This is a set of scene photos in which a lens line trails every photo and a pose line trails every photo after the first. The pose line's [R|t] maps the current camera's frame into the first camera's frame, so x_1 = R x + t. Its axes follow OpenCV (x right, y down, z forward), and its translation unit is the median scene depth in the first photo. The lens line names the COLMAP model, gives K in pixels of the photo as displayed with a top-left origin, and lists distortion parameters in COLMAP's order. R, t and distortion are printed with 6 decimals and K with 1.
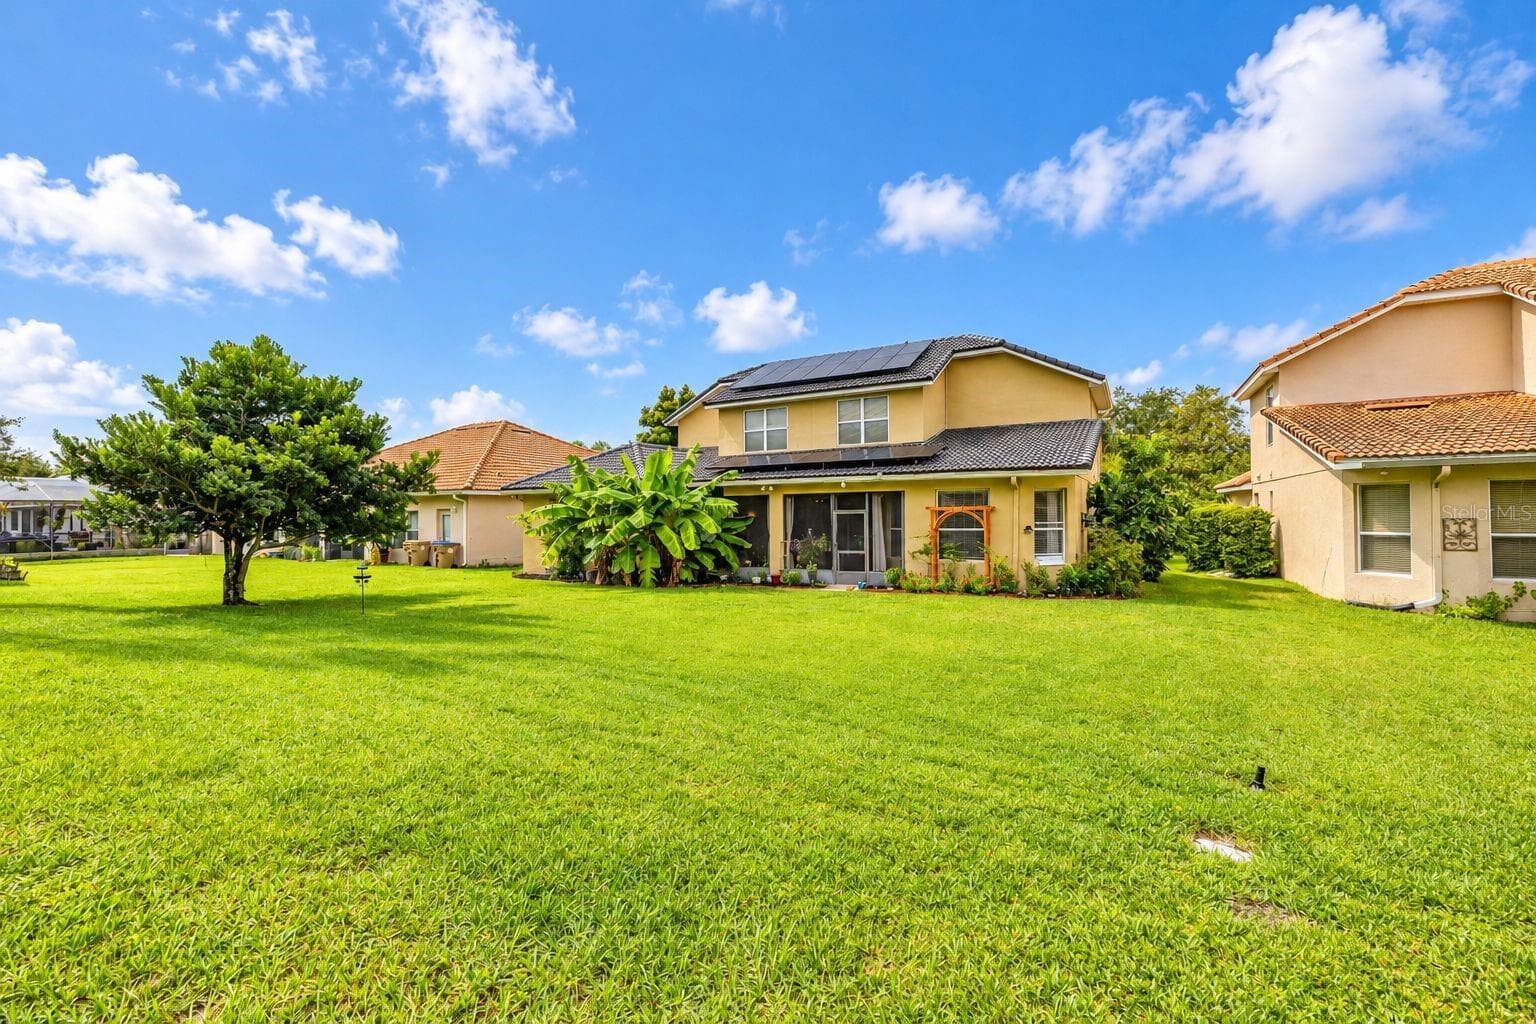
lens RADIAL K [[652.1, 0, 768.0], [0, 652.1, 512.0], [0, 0, 1]] dist [-0.000797, -0.000244]
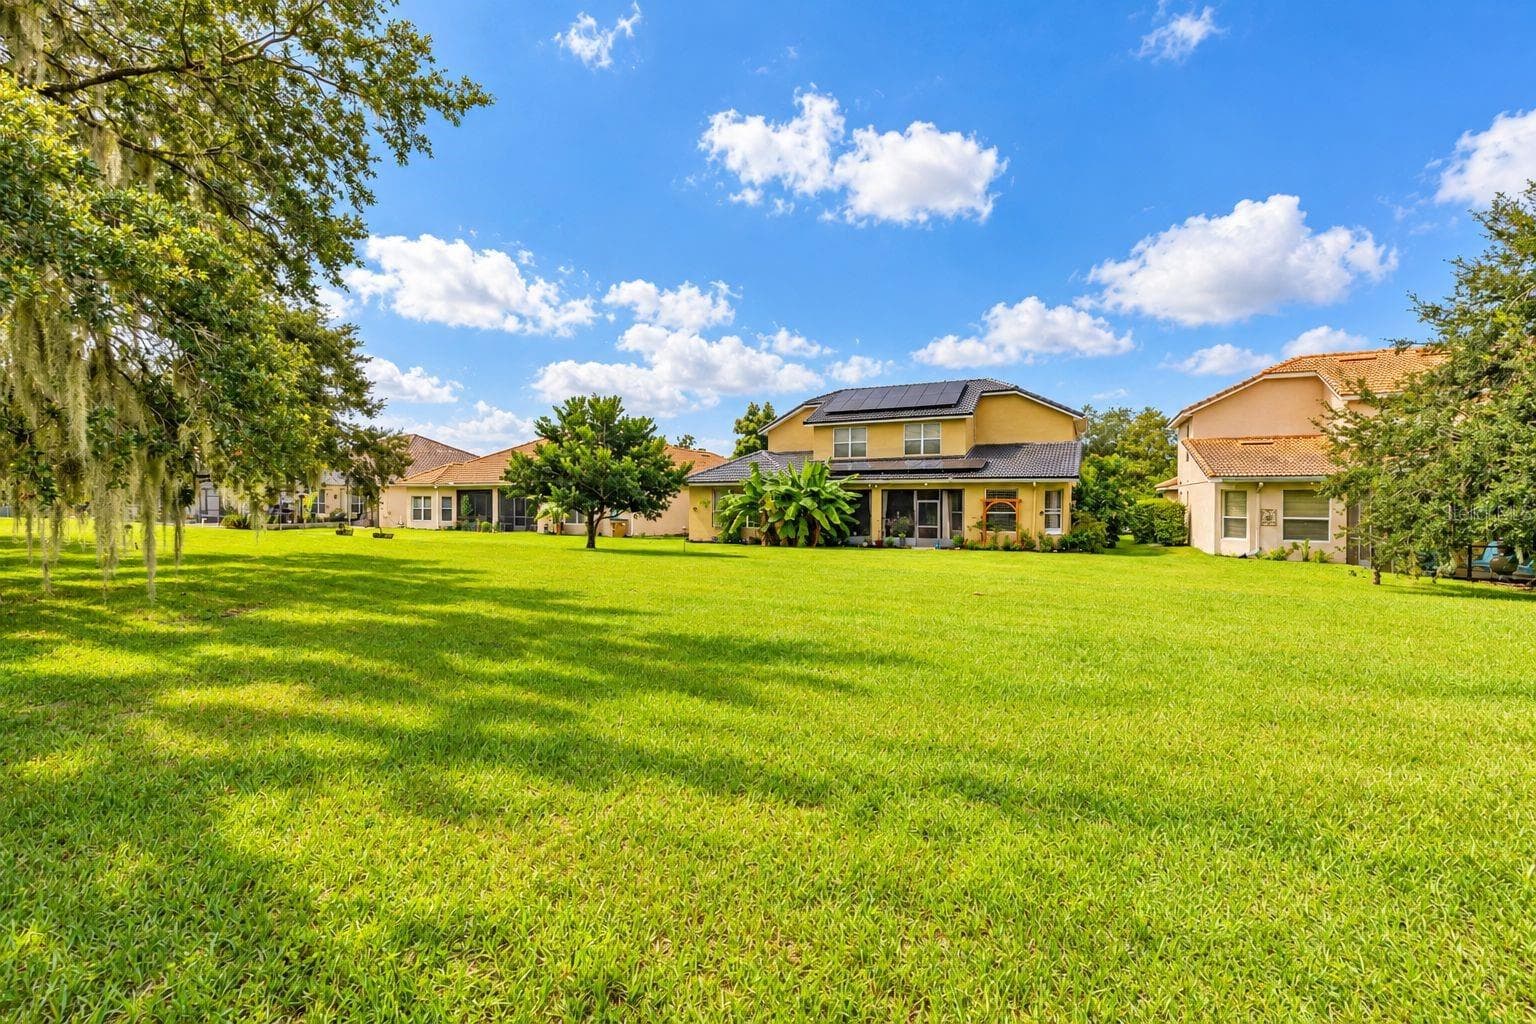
lens RADIAL K [[658.0, 0, 768.0], [0, 658.0, 512.0], [0, 0, 1]] dist [-0.000609, -0.000128]
pose [[0.998351, 0.013177, 0.055864, -0.347485], [-0.014183, 0.999744, 0.017649, 0.003284], [-0.055617, -0.018413, 0.998282, -0.570671]]
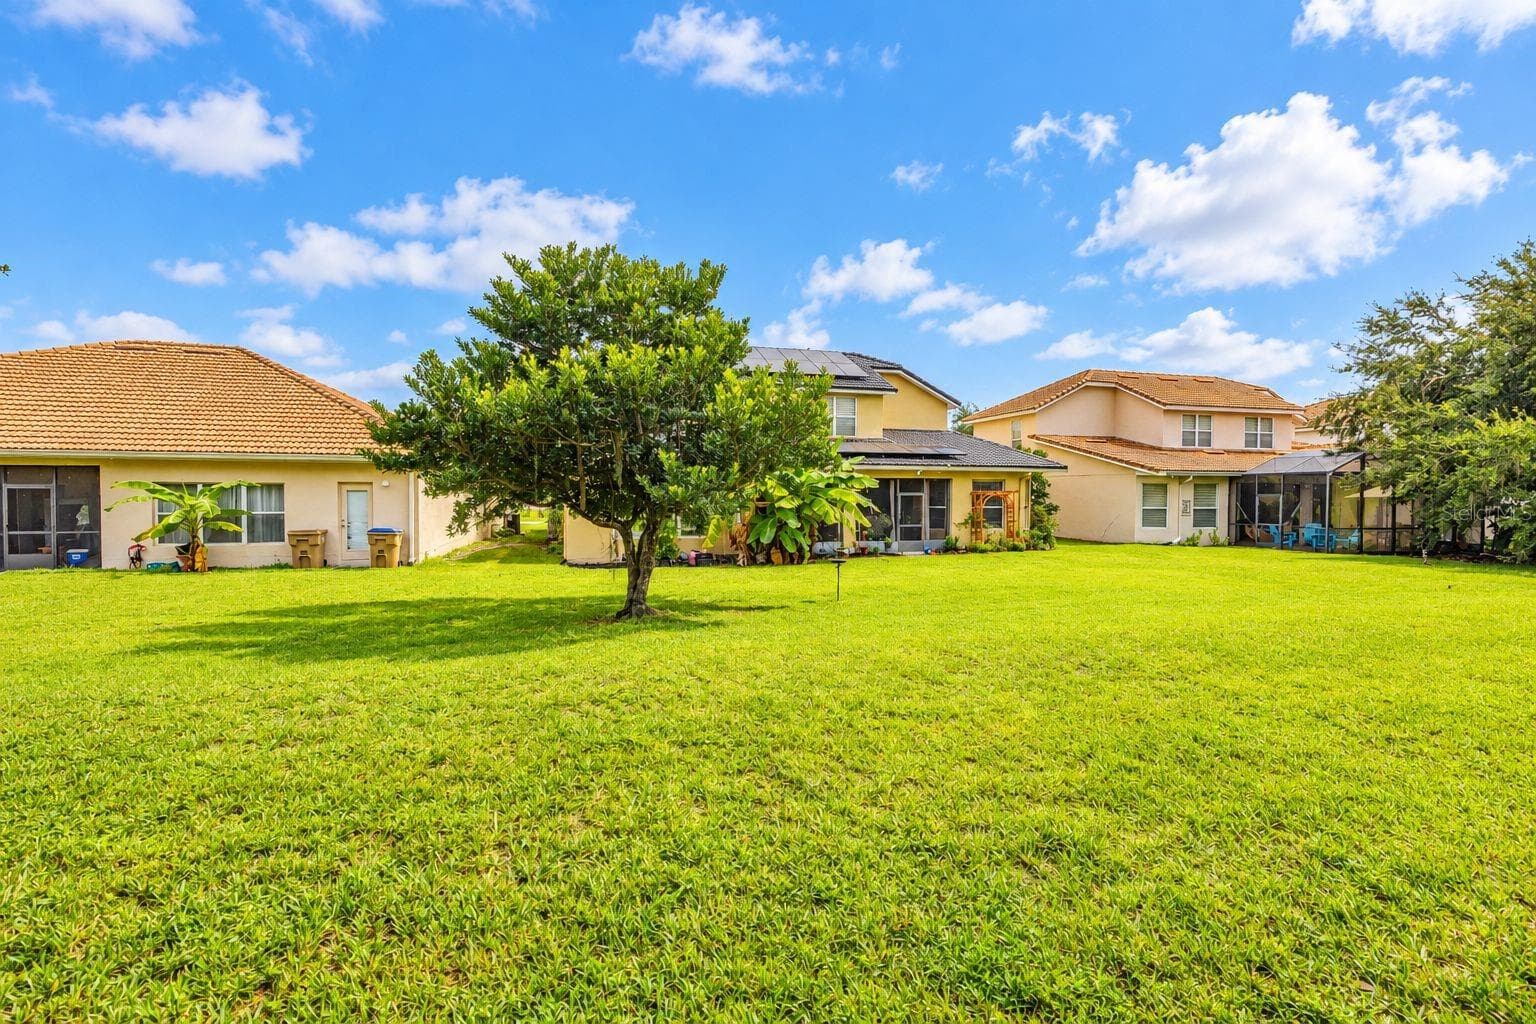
lens RADIAL K [[658.0, 0, 768.0], [0, 658.0, 512.0], [0, 0, 1]] dist [-0.000609, -0.000128]
pose [[0.707723, -0.008455, 0.706440, -0.951802], [-0.010865, 0.999680, 0.022850, 0.008805], [-0.706407, -0.023846, 0.707404, 0.295303]]
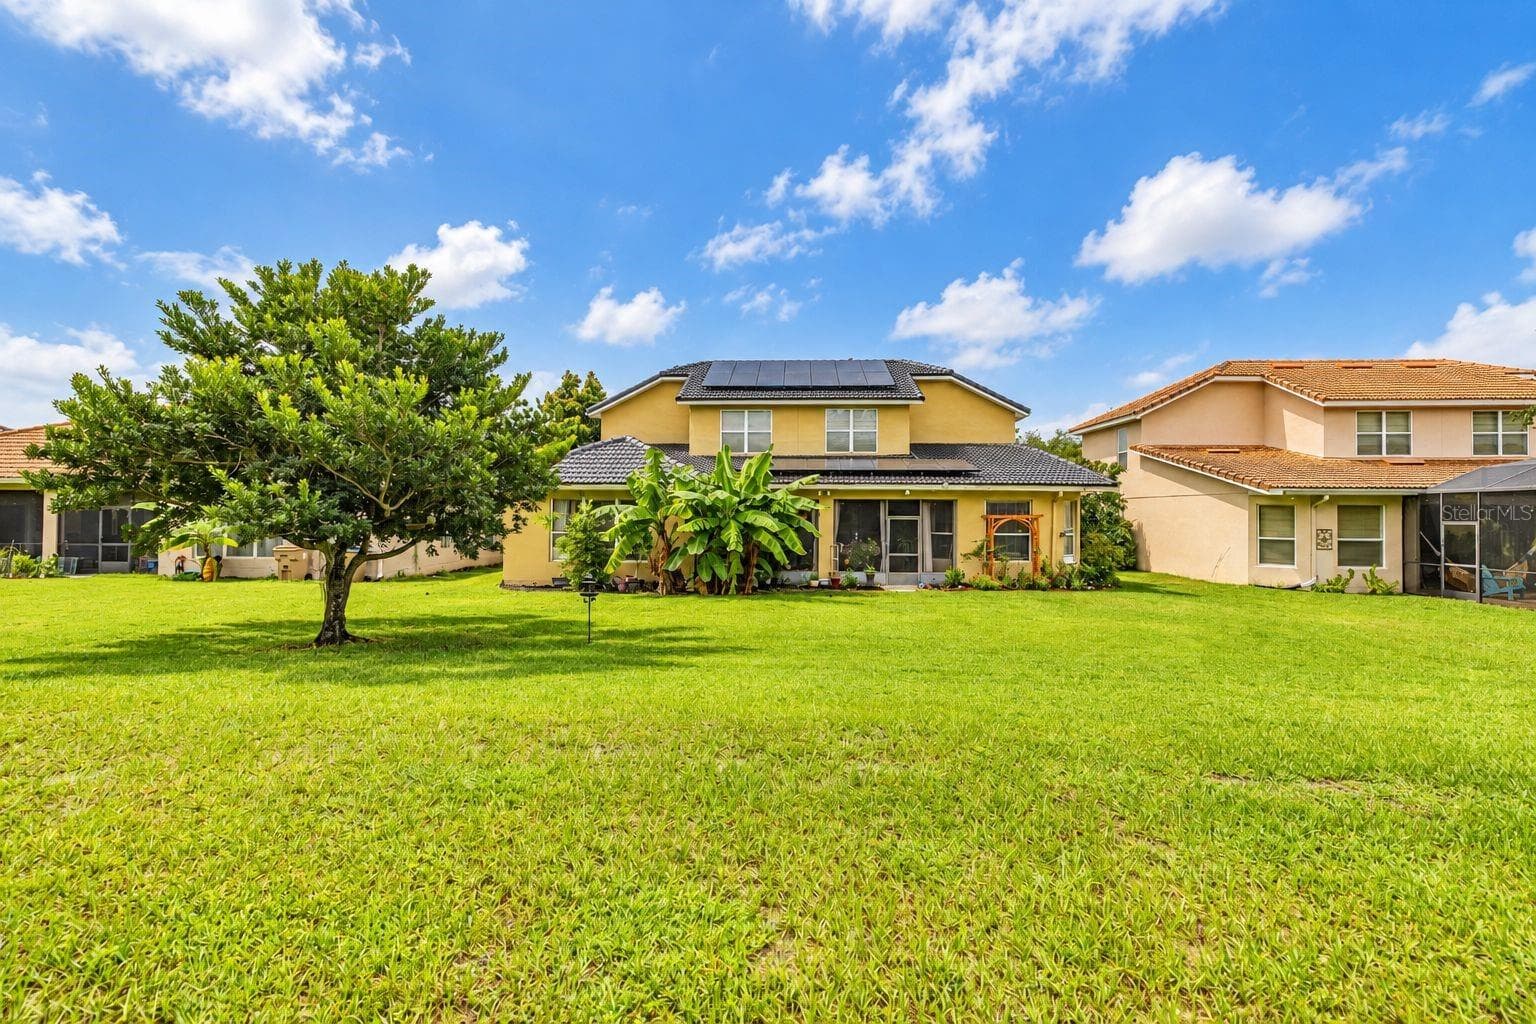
lens RADIAL K [[658.0, 0, 768.0], [0, 658.0, 512.0], [0, 0, 1]] dist [-0.000609, -0.000128]
pose [[0.890621, 0.018629, 0.454365, -0.560842], [-0.017132, 0.999826, -0.007411, 0.002432], [-0.454424, -0.001184, 0.890785, 0.134775]]
